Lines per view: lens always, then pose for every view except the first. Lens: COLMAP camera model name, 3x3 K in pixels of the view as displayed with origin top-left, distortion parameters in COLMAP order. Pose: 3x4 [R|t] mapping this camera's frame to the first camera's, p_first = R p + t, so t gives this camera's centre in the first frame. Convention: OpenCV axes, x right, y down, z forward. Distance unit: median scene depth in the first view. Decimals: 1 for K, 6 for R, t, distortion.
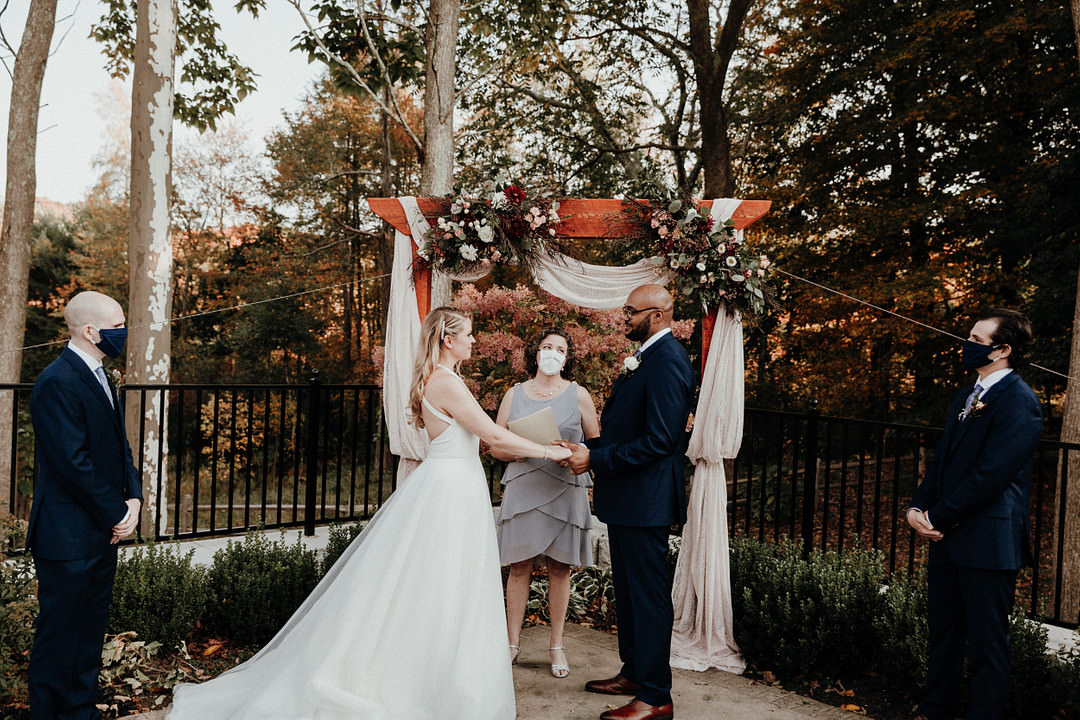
lens RADIAL K [[970.7, 0, 540.0], [0, 970.7, 360.0], [0, 0, 1]] dist [0.012547, -0.010998]
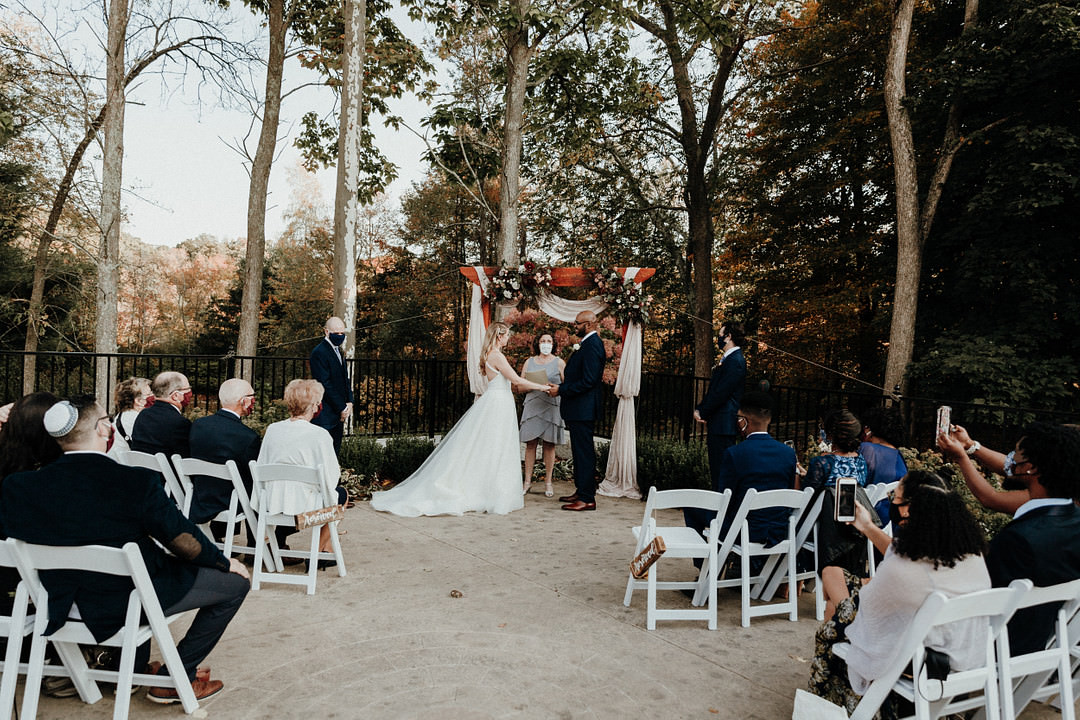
lens RADIAL K [[718.3, 0, 540.0], [0, 718.3, 360.0], [0, 0, 1]] dist [0.007564, -0.001254]
pose [[0.996689, 0.003938, -0.081217, 0.120539], [-0.003332, 0.999966, 0.007604, 0.017608], [0.081244, -0.007309, 0.996667, -0.523308]]
